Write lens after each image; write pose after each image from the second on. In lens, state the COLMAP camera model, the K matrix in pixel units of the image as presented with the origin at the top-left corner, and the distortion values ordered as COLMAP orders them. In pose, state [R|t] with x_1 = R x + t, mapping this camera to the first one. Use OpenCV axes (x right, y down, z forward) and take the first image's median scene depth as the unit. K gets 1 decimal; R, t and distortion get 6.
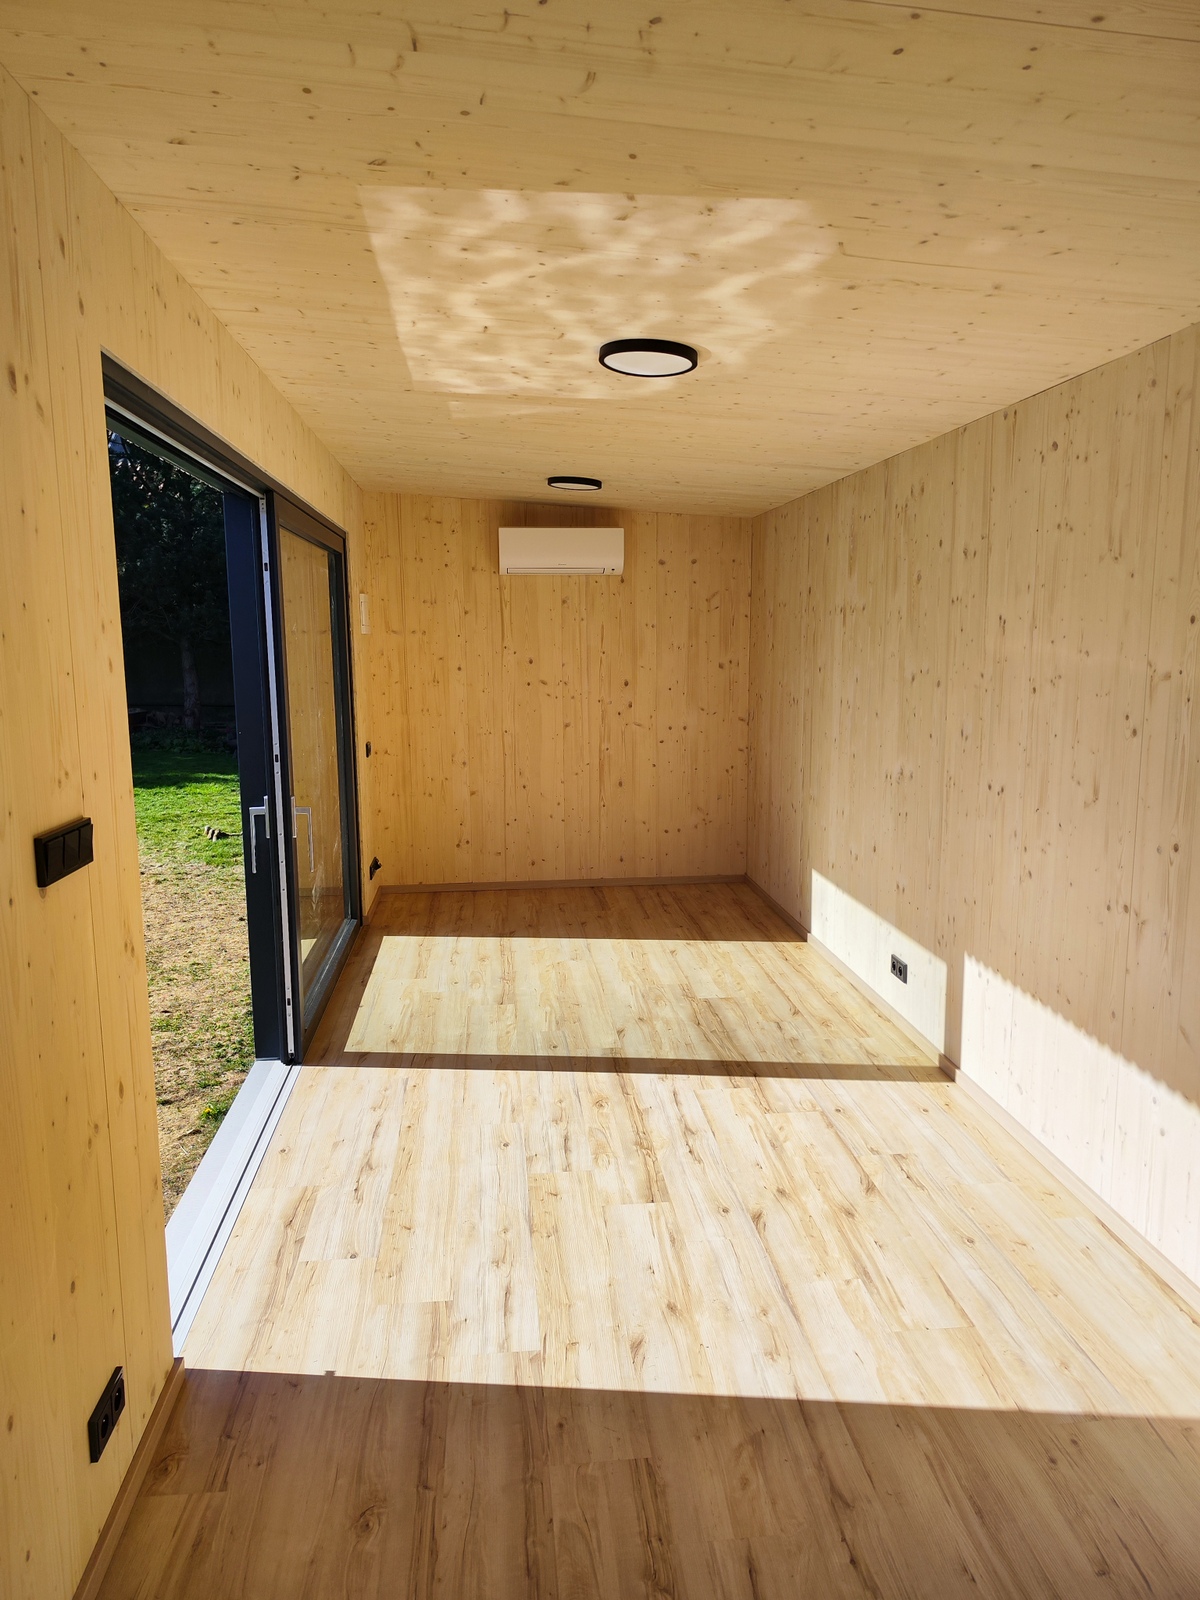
lens RADIAL K [[1075.0, 0, 596.5], [0, 1075.0, 802.4], [0, 0, 1]] dist [0.018396, -0.013960]
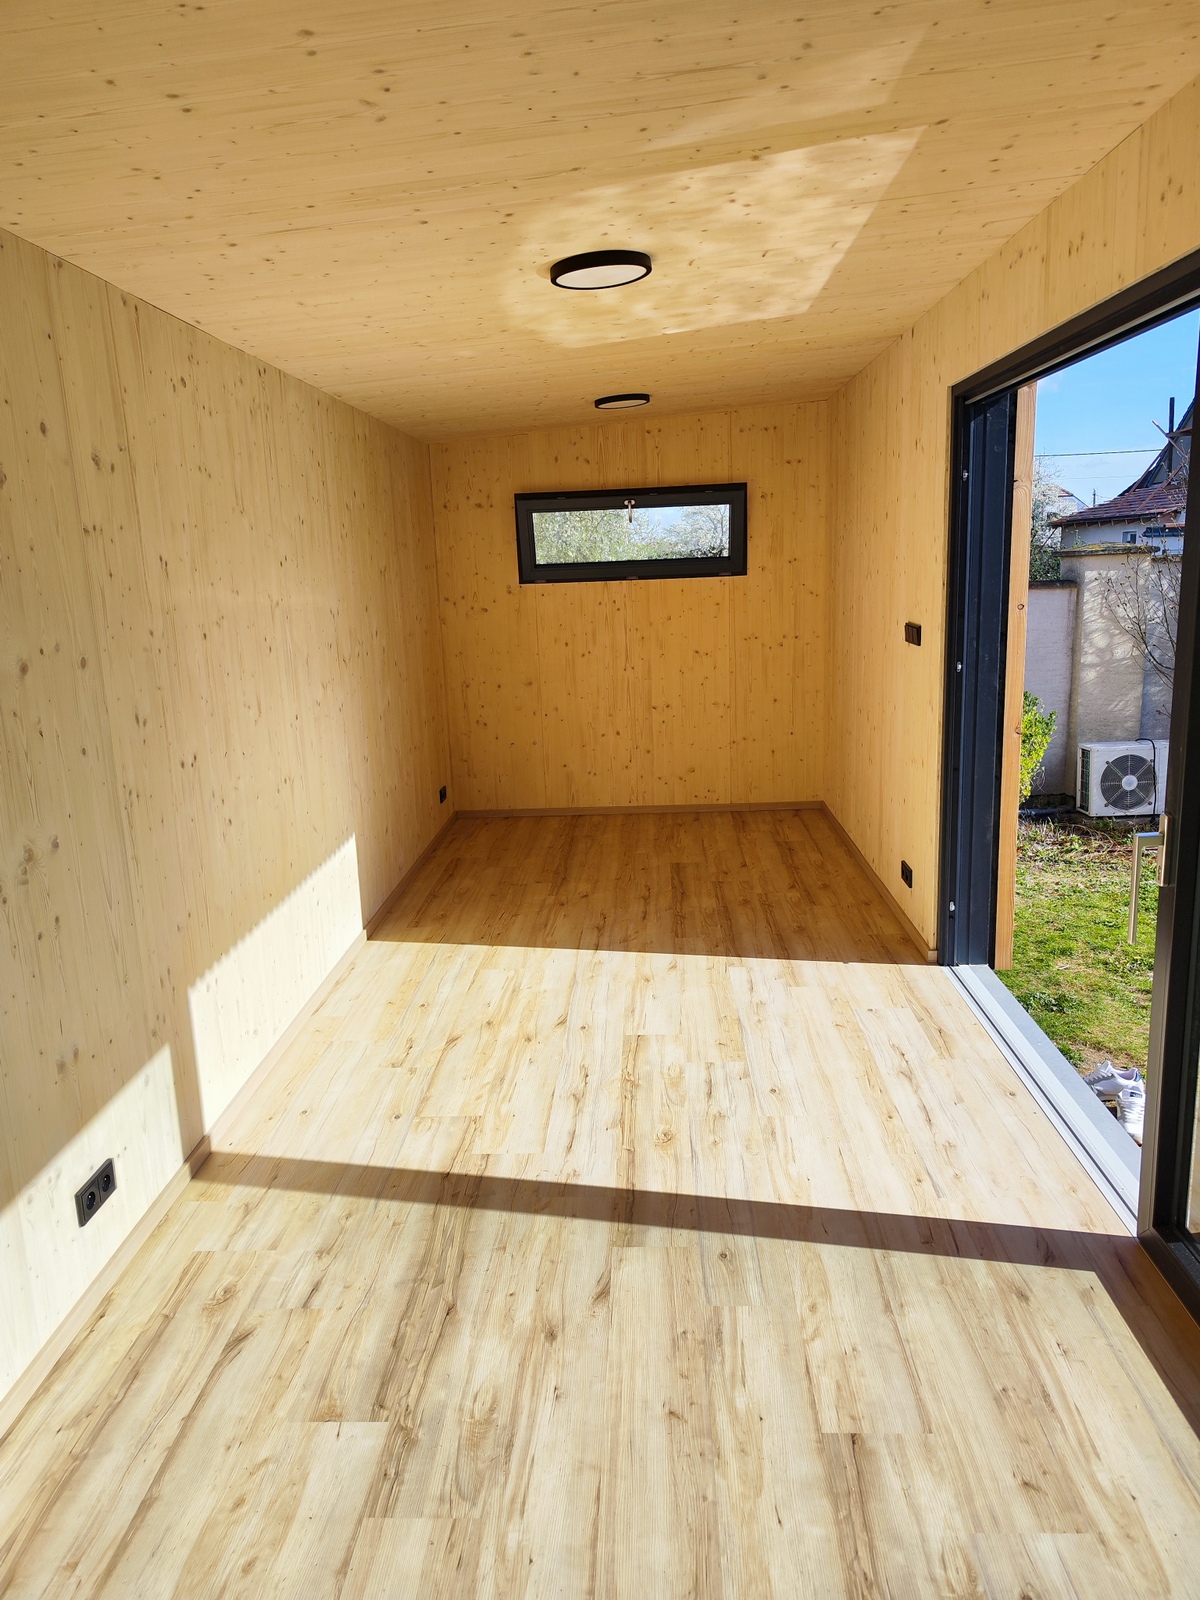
lens RADIAL K [[1075.0, 0, 599.5], [0, 1075.0, 792.1], [0, 0, 1]] dist [0.018396, -0.013960]
pose [[-0.988540, 0.014932, 0.150218, -0.081329], [0.068212, 0.931896, 0.356255, -0.286704], [-0.134668, 0.362419, -0.922235, 1.851042]]
